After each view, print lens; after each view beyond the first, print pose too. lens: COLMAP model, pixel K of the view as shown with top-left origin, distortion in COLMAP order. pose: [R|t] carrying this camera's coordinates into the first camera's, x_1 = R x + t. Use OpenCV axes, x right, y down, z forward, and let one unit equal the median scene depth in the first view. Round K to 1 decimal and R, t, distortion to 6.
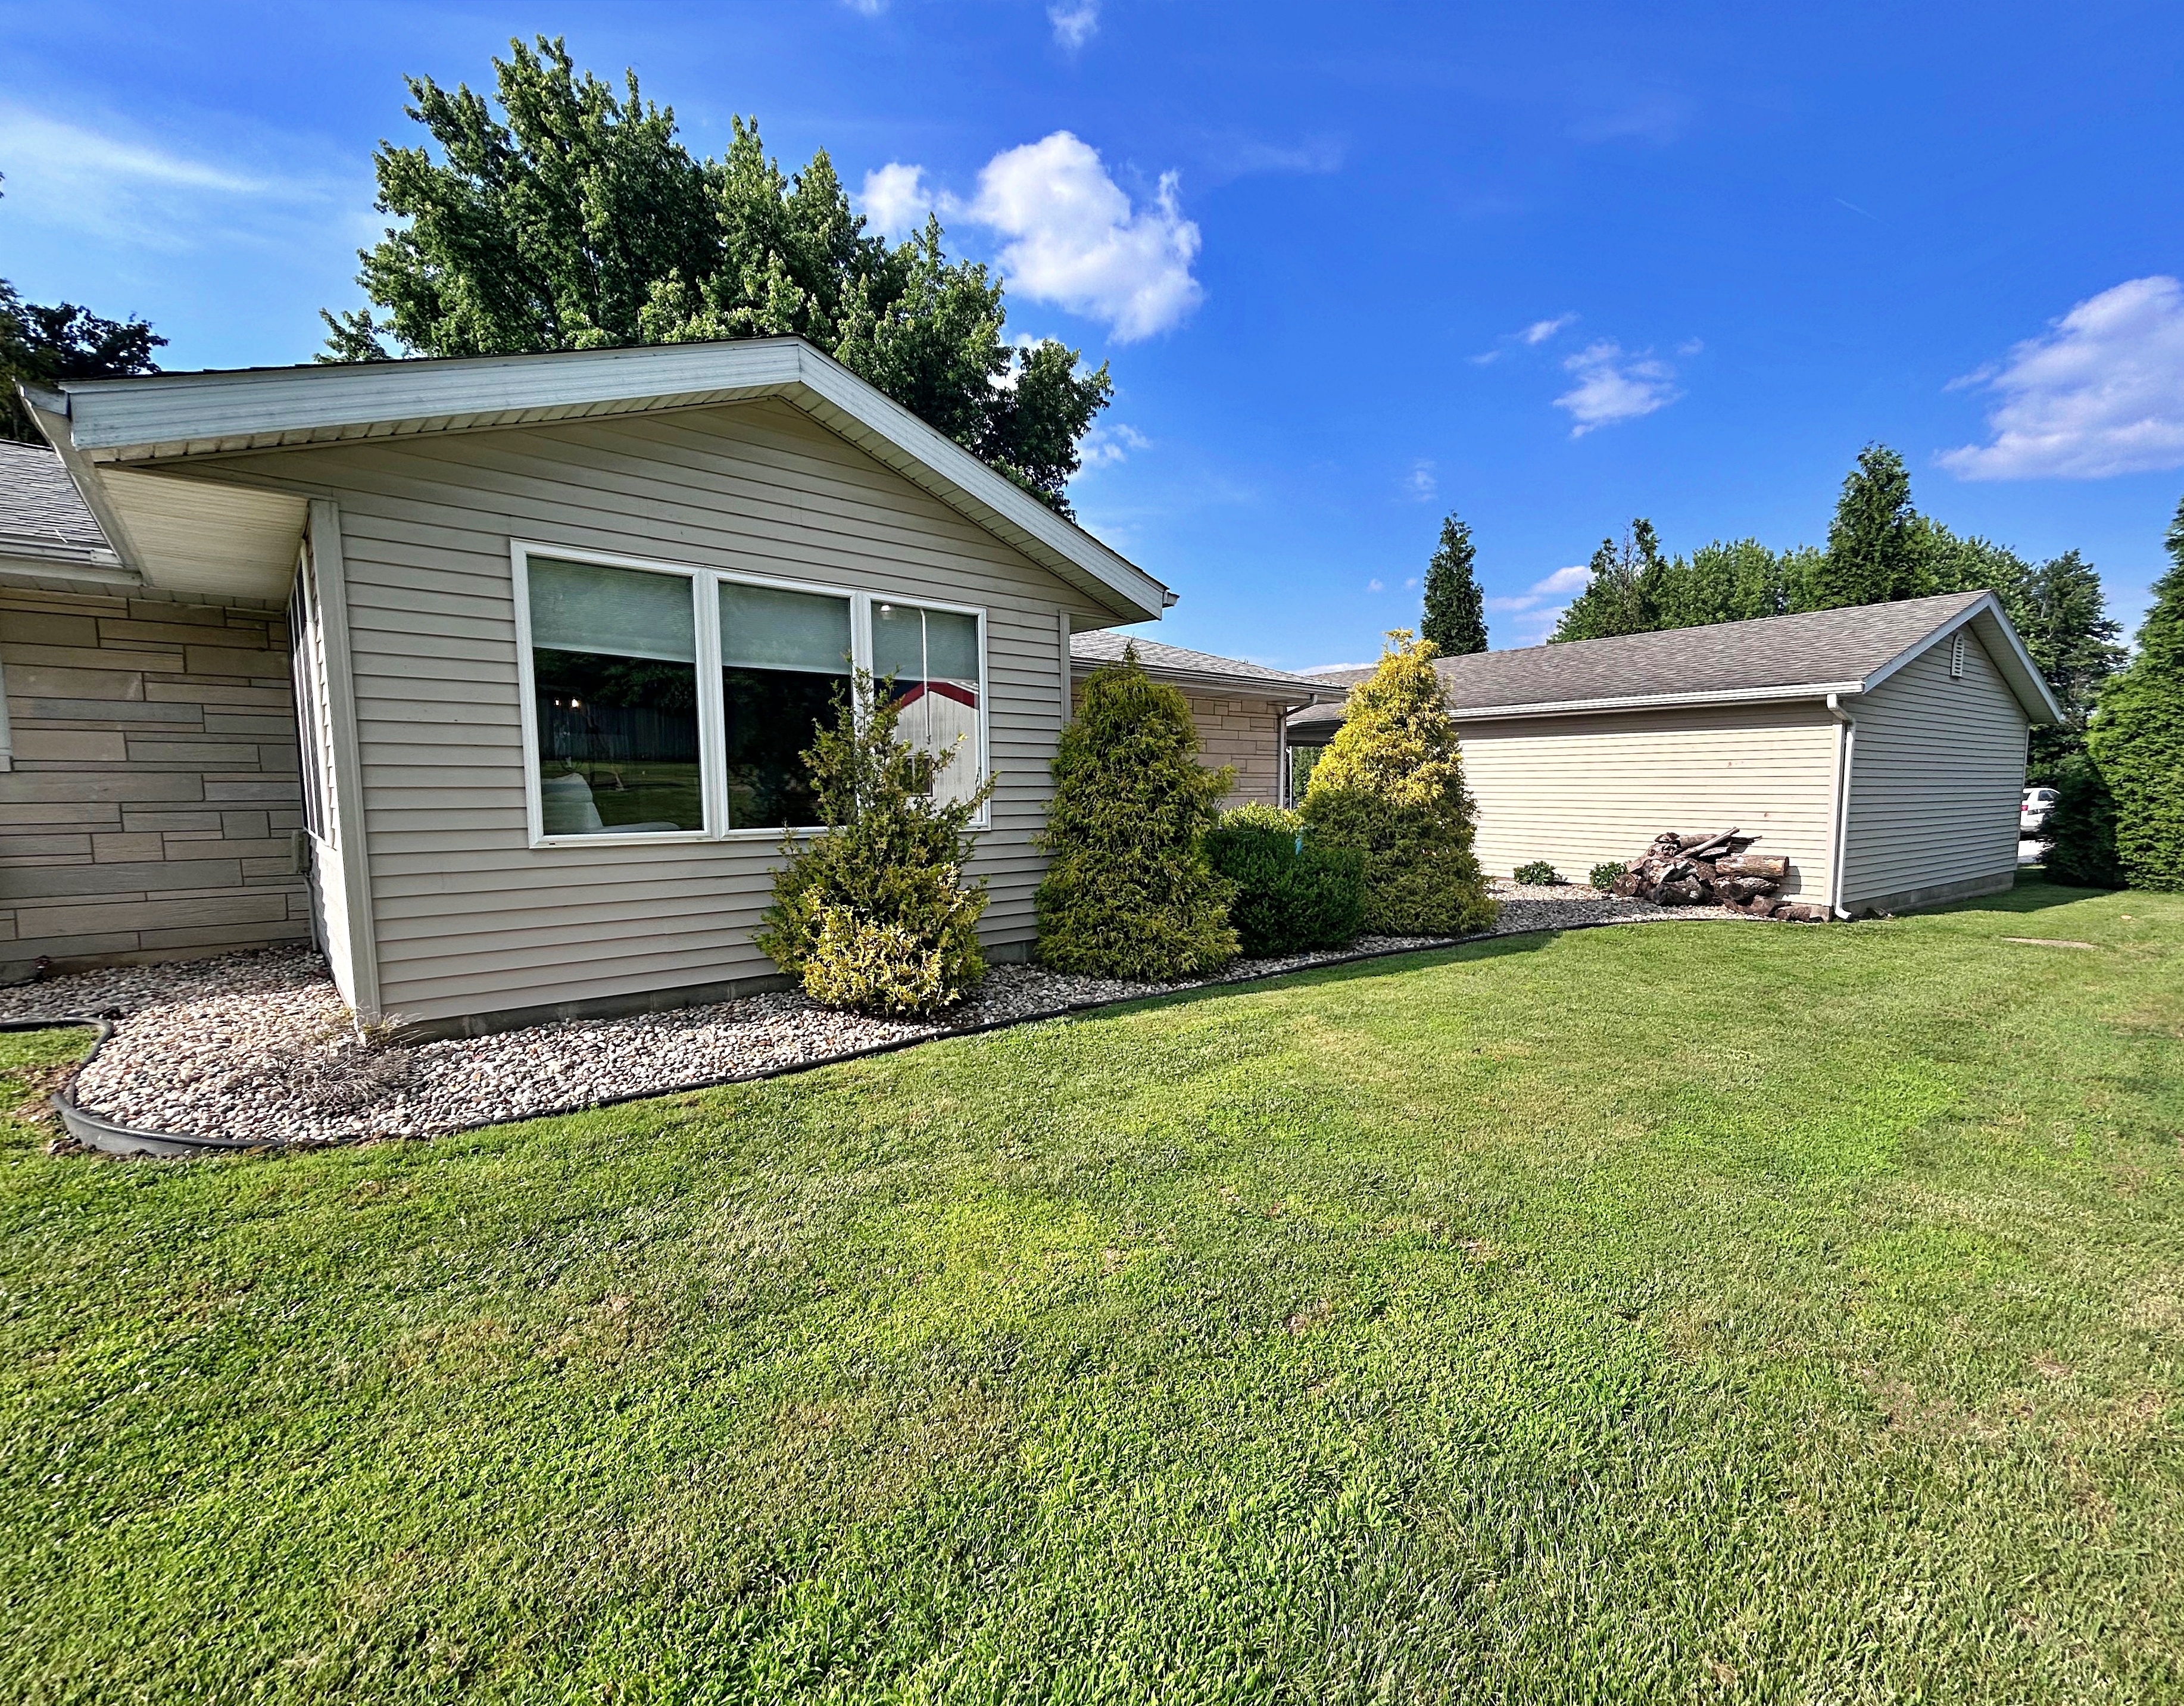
lens RADIAL K [[1032.8, 0, 1102.5], [0, 1032.8, 894.0], [0, 0, 1]] dist [-0.003482, -0.000451]
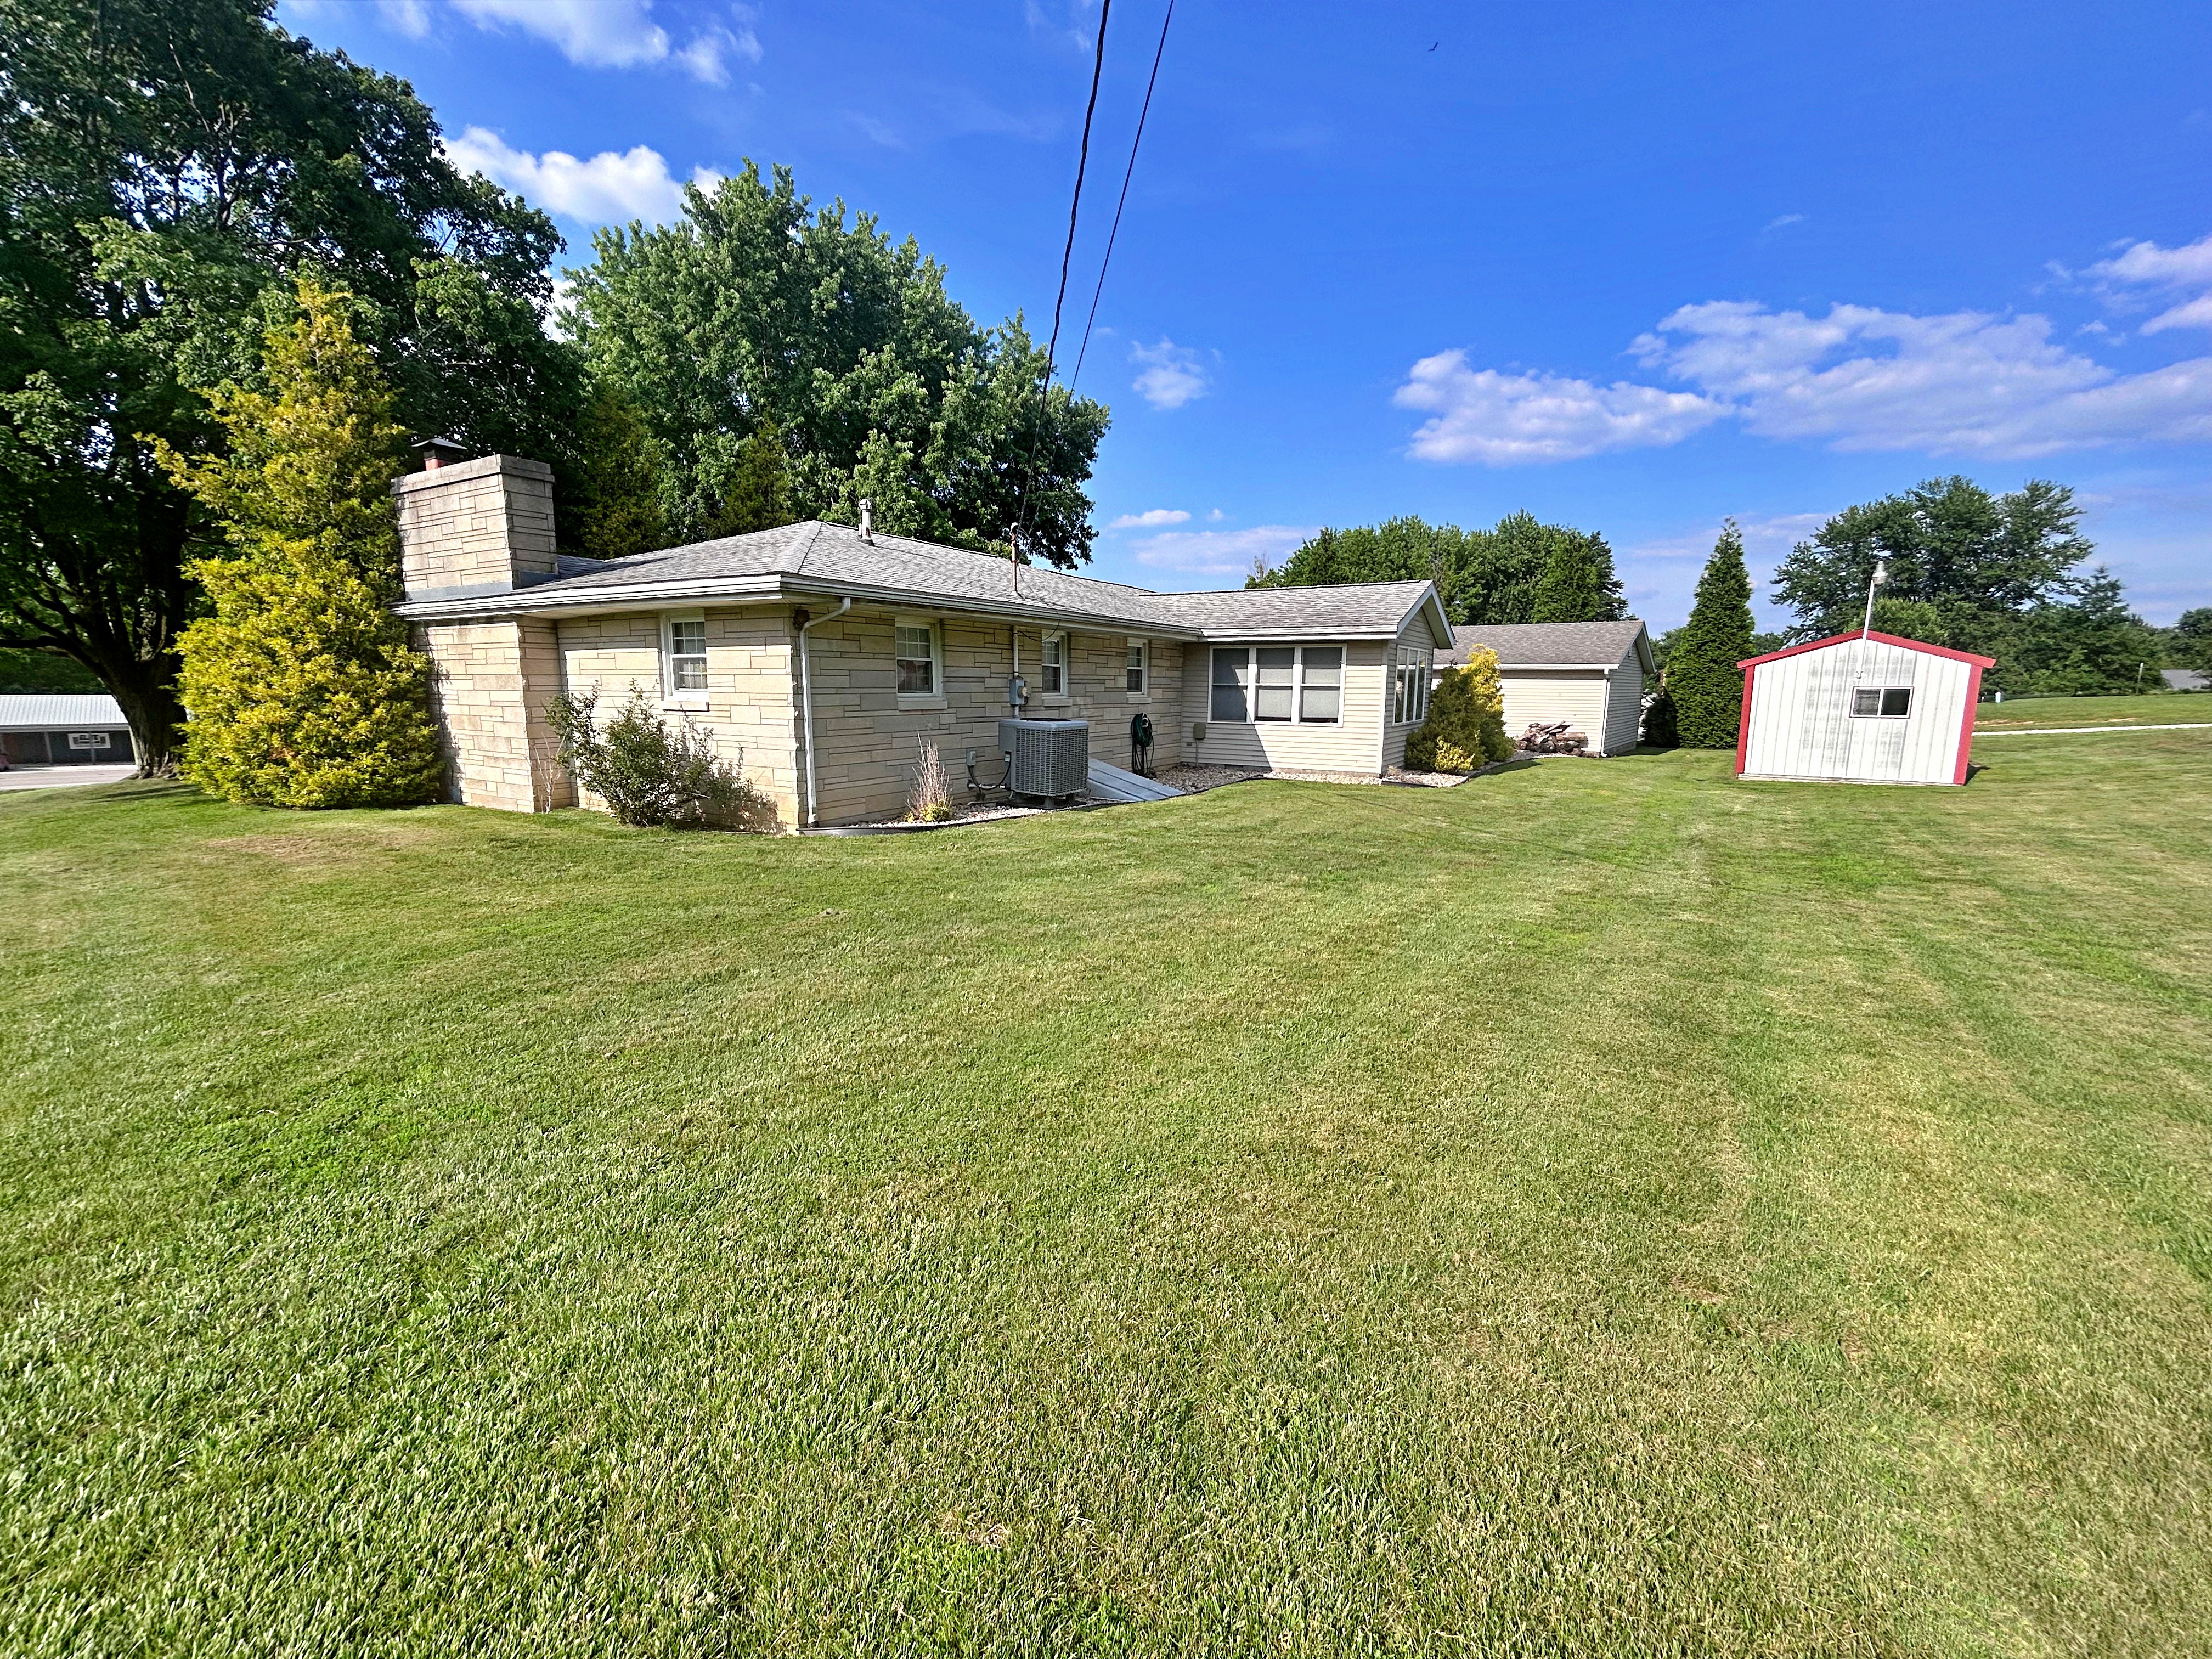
lens RADIAL K [[904.7, 0, 1106.0], [0, 904.7, 829.5], [0, 0, 1]] dist [0.000256, -0.000119]
pose [[0.963633, -0.035581, 0.264852, -1.003969], [0.022136, 0.998318, 0.053580, 0.053112], [-0.266313, -0.045769, 0.962799, -0.774199]]
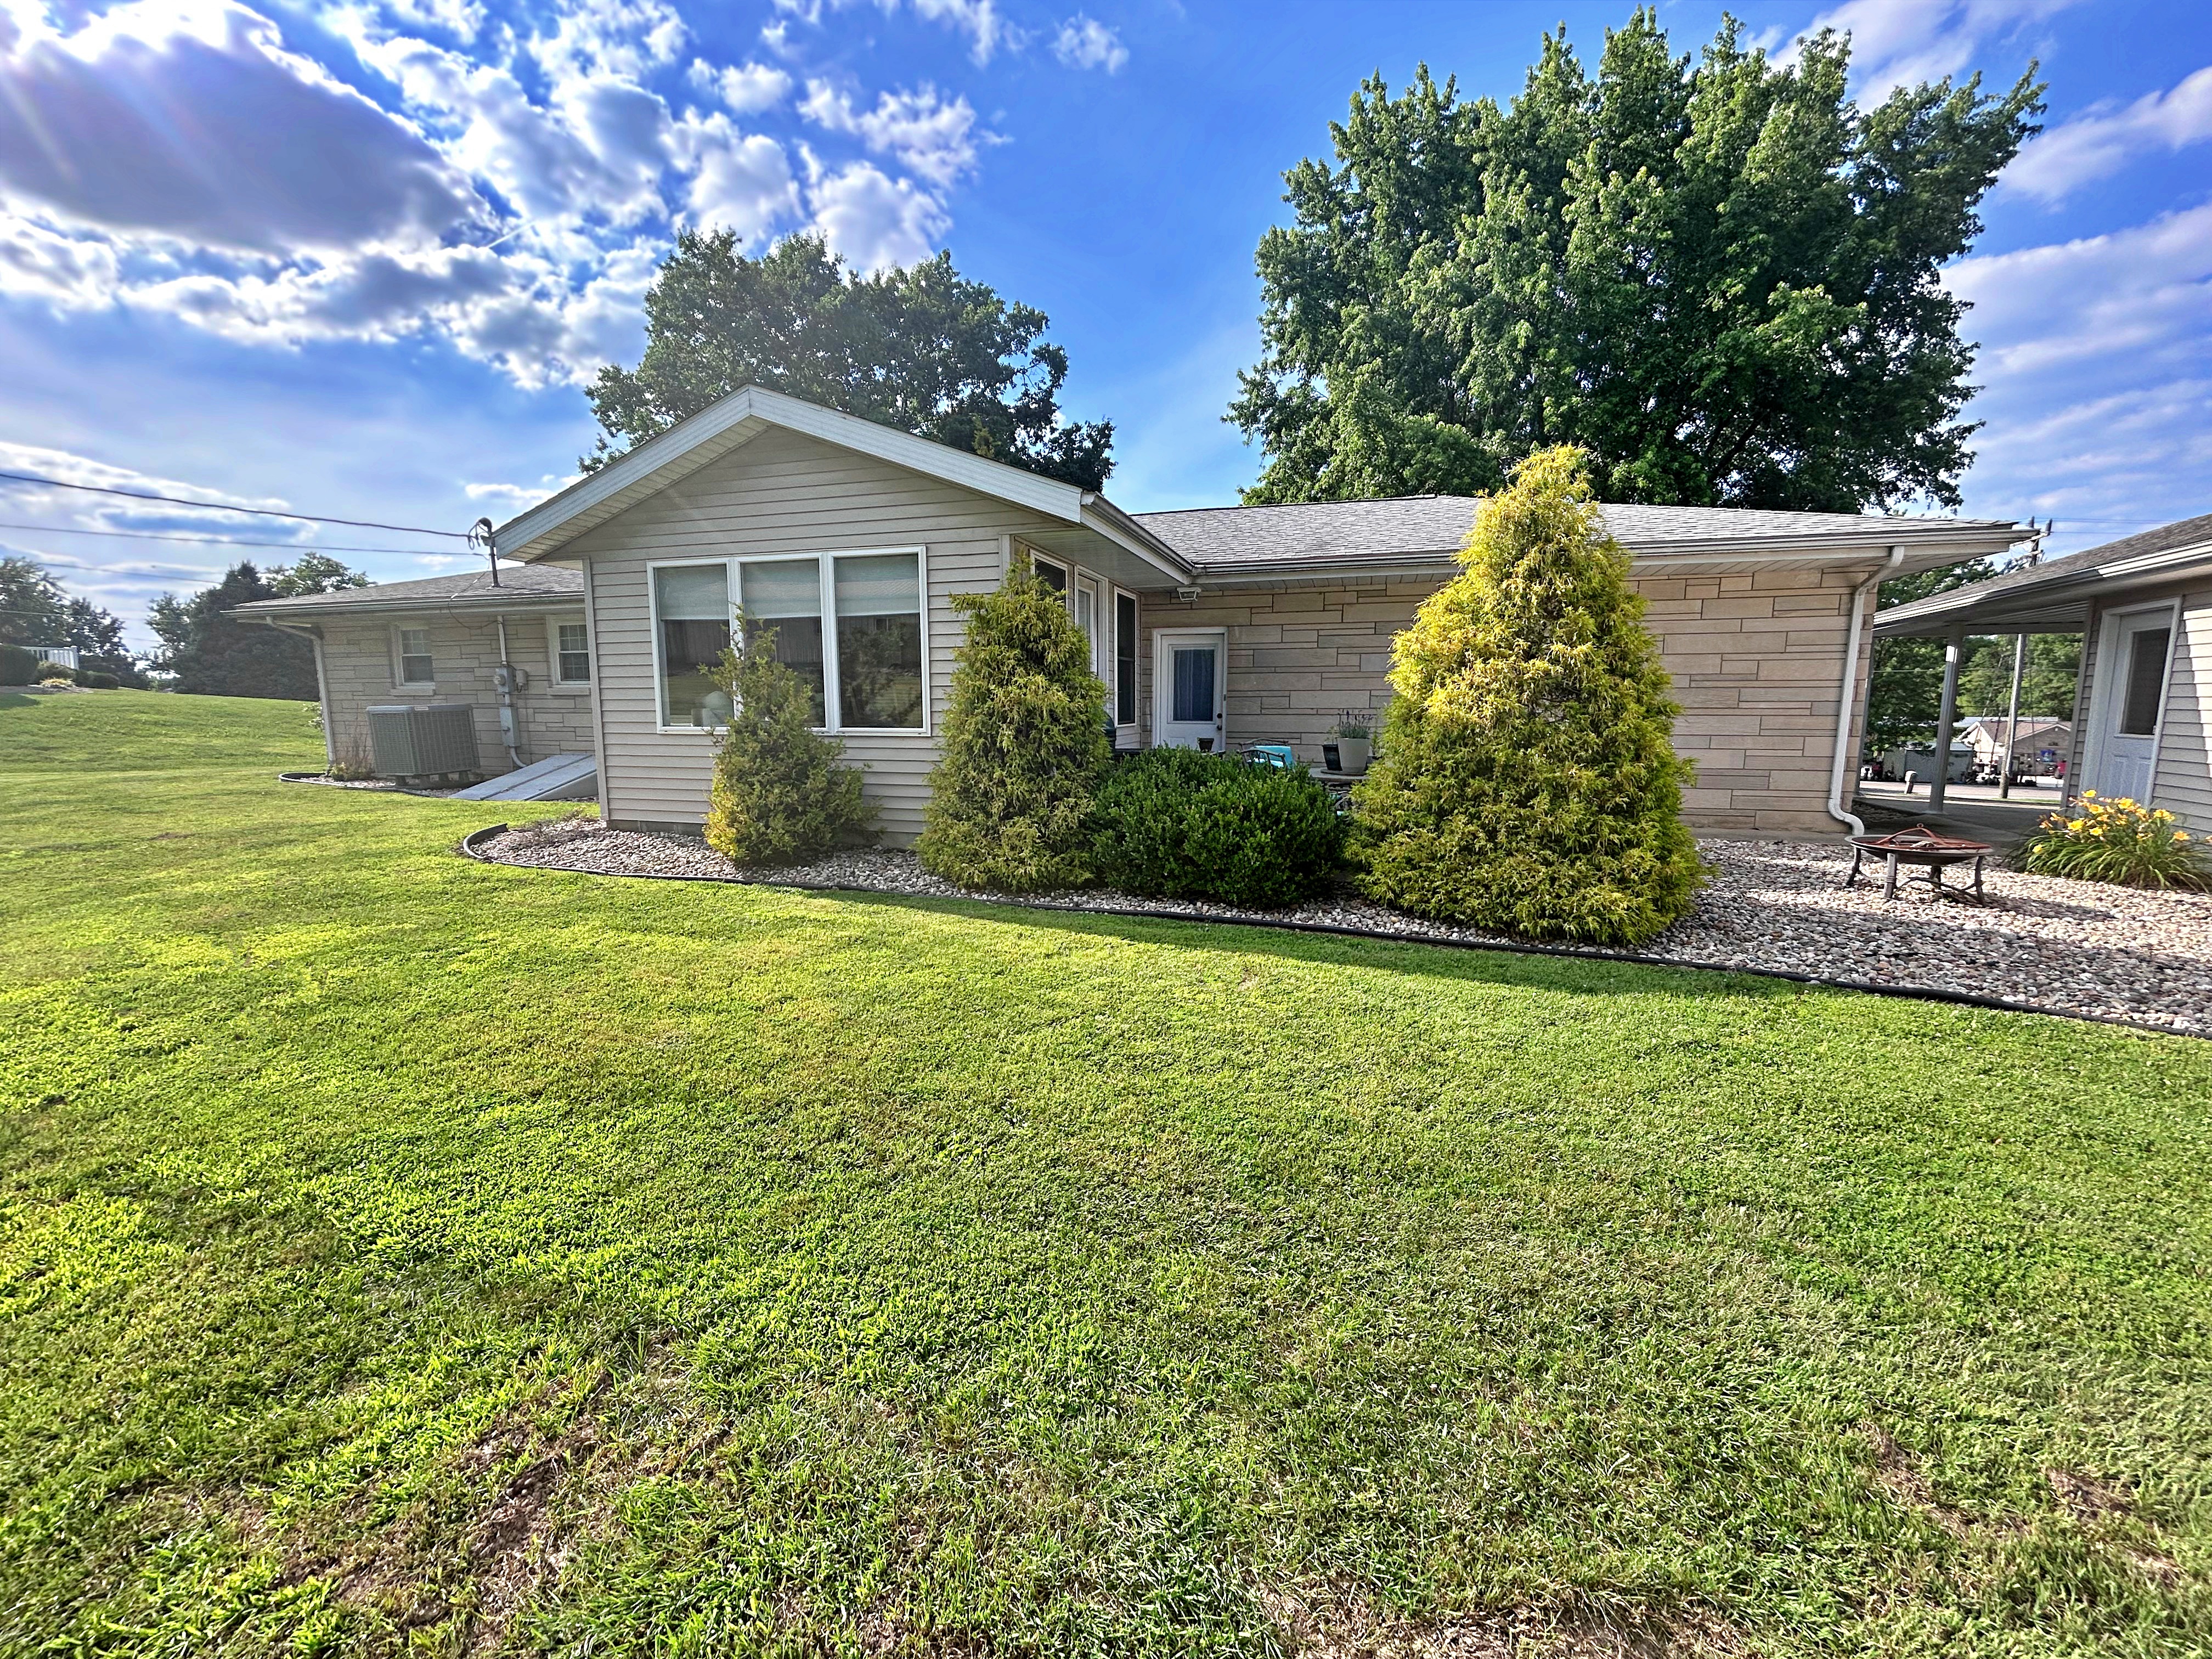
lens RADIAL K [[886.5, 0, 1098.5], [0, 886.5, 834.1], [0, 0, 1]] dist [0.002540, 0.000151]
pose [[0.498105, 0.126389, -0.857856, 0.644095], [-0.090834, 0.991483, 0.093335, -0.046412], [0.862346, 0.031432, 0.505343, 0.485374]]
